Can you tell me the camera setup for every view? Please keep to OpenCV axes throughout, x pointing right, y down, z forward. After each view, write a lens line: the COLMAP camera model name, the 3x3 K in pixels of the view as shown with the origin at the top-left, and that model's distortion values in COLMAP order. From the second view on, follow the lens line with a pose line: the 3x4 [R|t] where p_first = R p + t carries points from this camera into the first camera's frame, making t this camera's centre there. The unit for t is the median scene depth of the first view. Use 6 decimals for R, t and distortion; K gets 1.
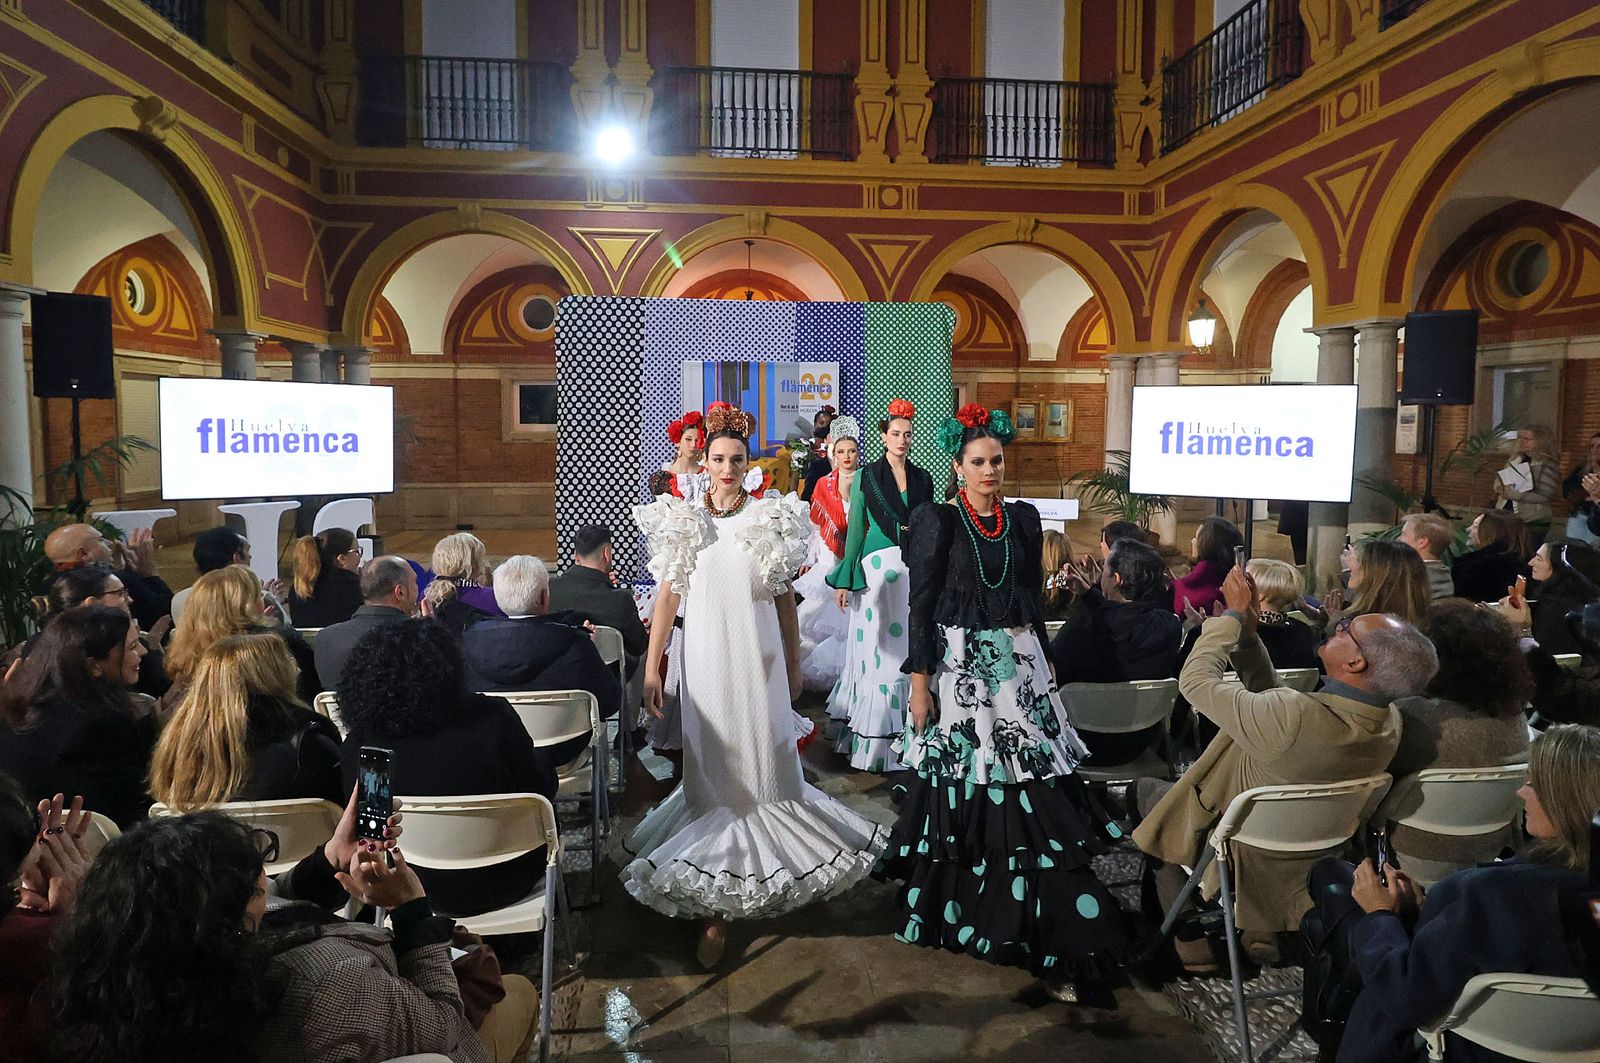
lens RADIAL K [[847.7, 0, 785.4], [0, 847.7, 473.6], [0, 0, 1]] dist [-0.000067, -0.000708]
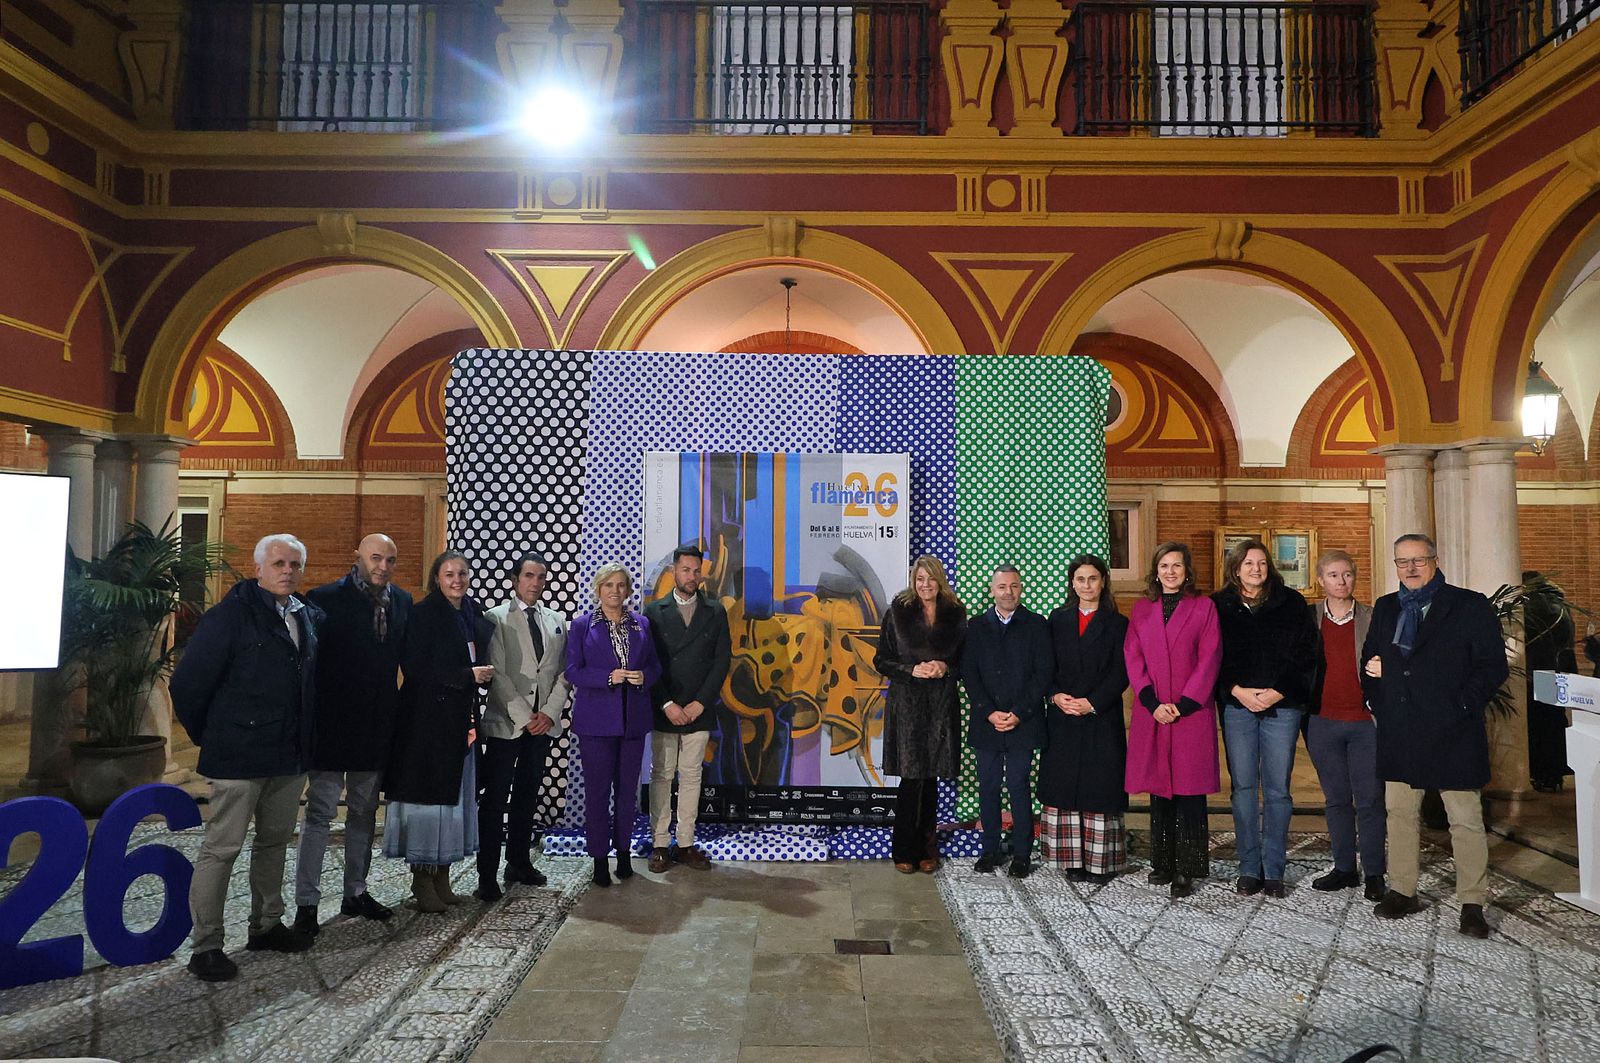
lens RADIAL K [[1104.9, 0, 802.8], [0, 1104.9, 509.7], [0, 0, 1]] dist [0.011570, -0.003094]
pose [[0.995462, 0.000430, -0.095154, 0.061255], [-0.011782, 0.992852, -0.118770, -0.000386], [0.094423, 0.119353, 0.988352, 0.234930]]
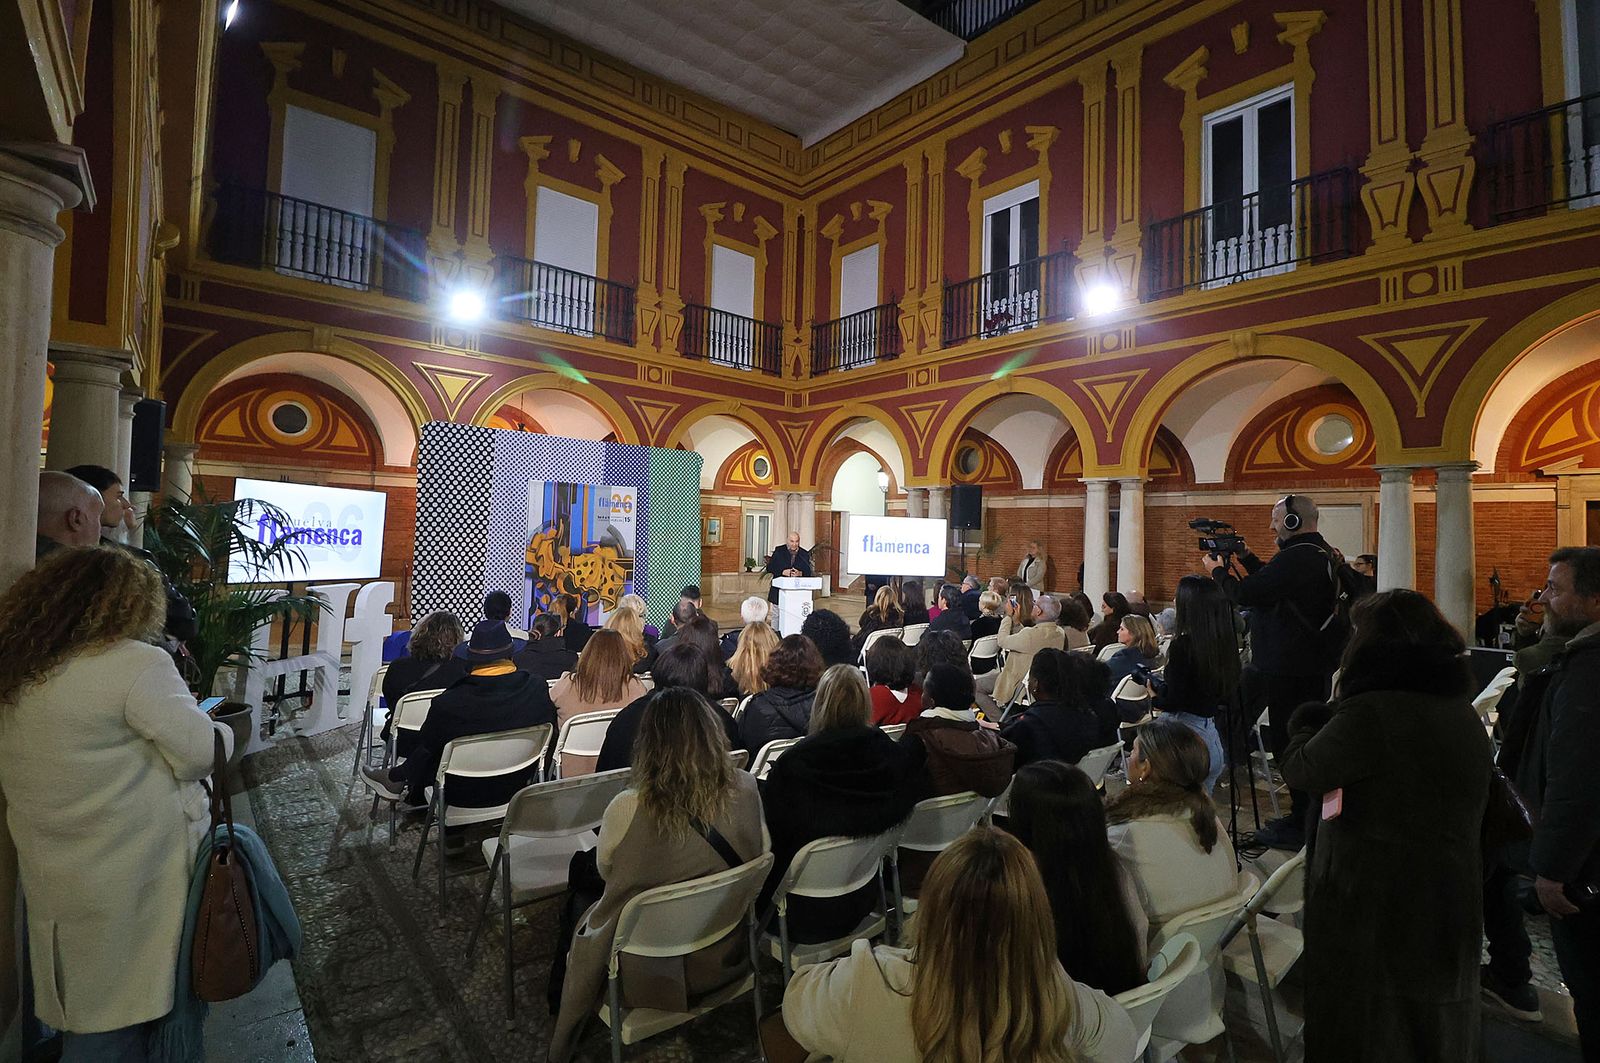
lens RADIAL K [[745.9, 0, 802.5], [0, 745.9, 507.5], [0, 0, 1]] dist [-0.001002, -0.000315]
pose [[0.814665, 0.043204, 0.578320, -0.429243], [0.009386, 0.996108, -0.087636, 0.015025], [-0.579856, 0.076822, 0.811089, -0.176572]]
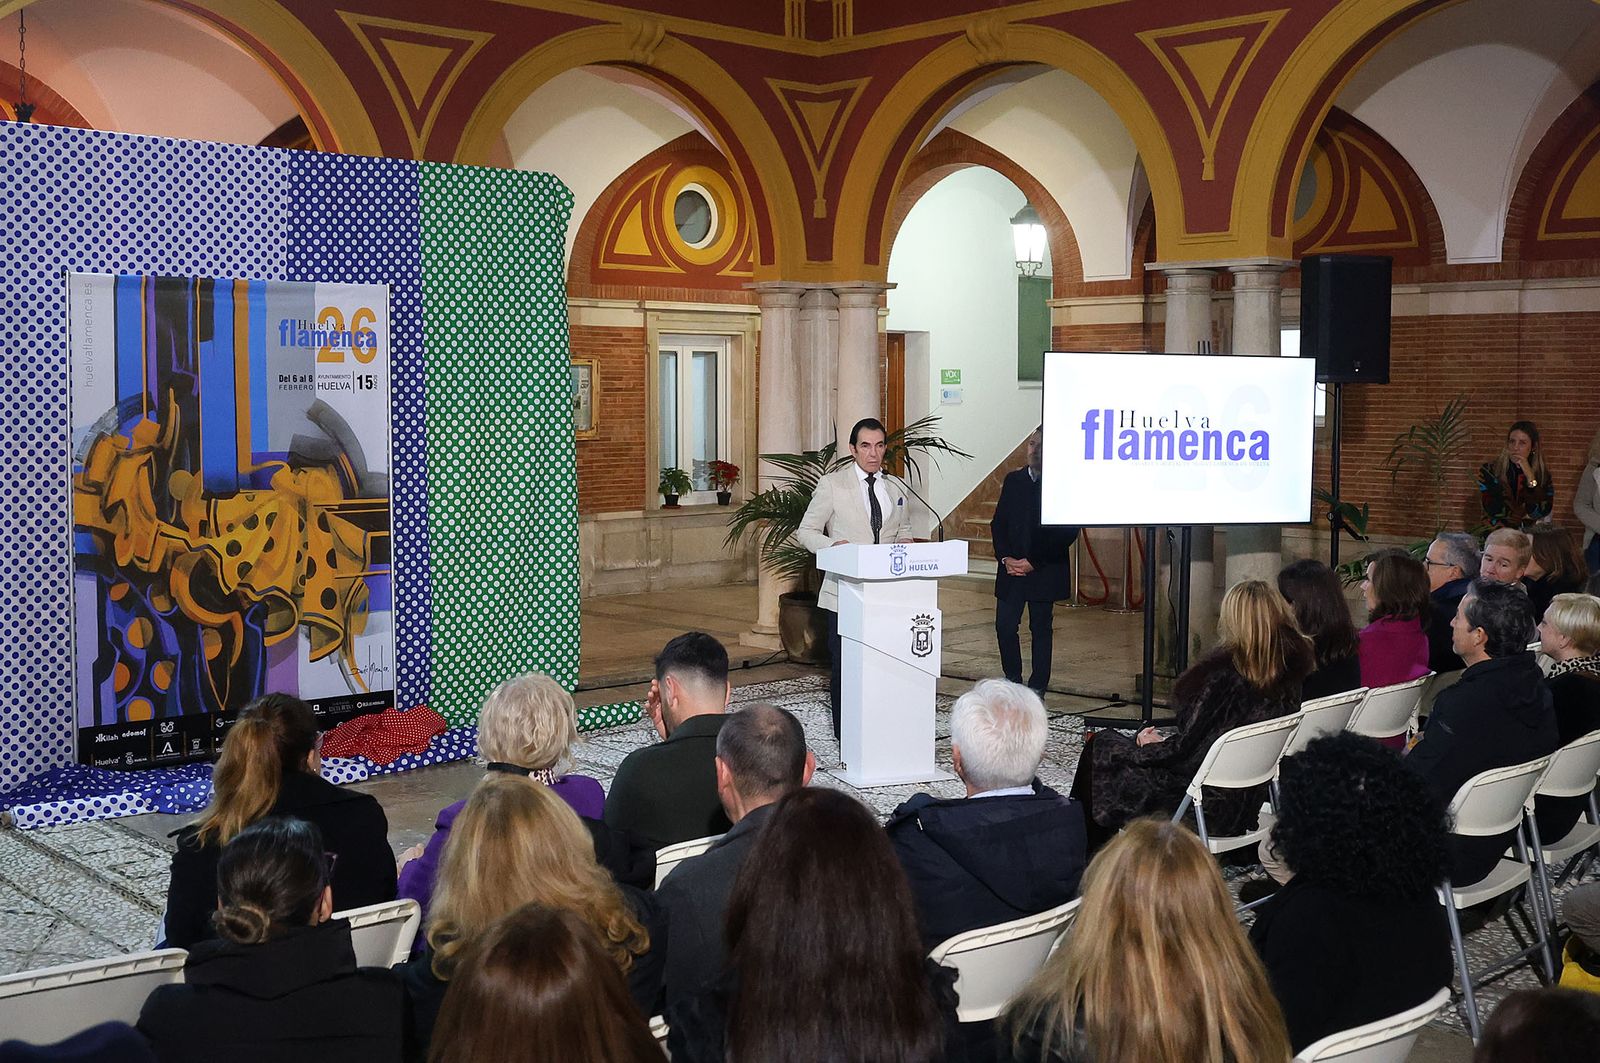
lens RADIAL K [[1846.6, 0, 855.5], [0, 1846.6, 505.3], [0, 0, 1]] dist [-0.100477, 0.056755]
pose [[0.767111, -0.042291, 0.640119, -0.393801], [0.040659, 0.999024, 0.017278, -0.014644], [-0.640225, 0.012772, 0.768082, 0.043880]]
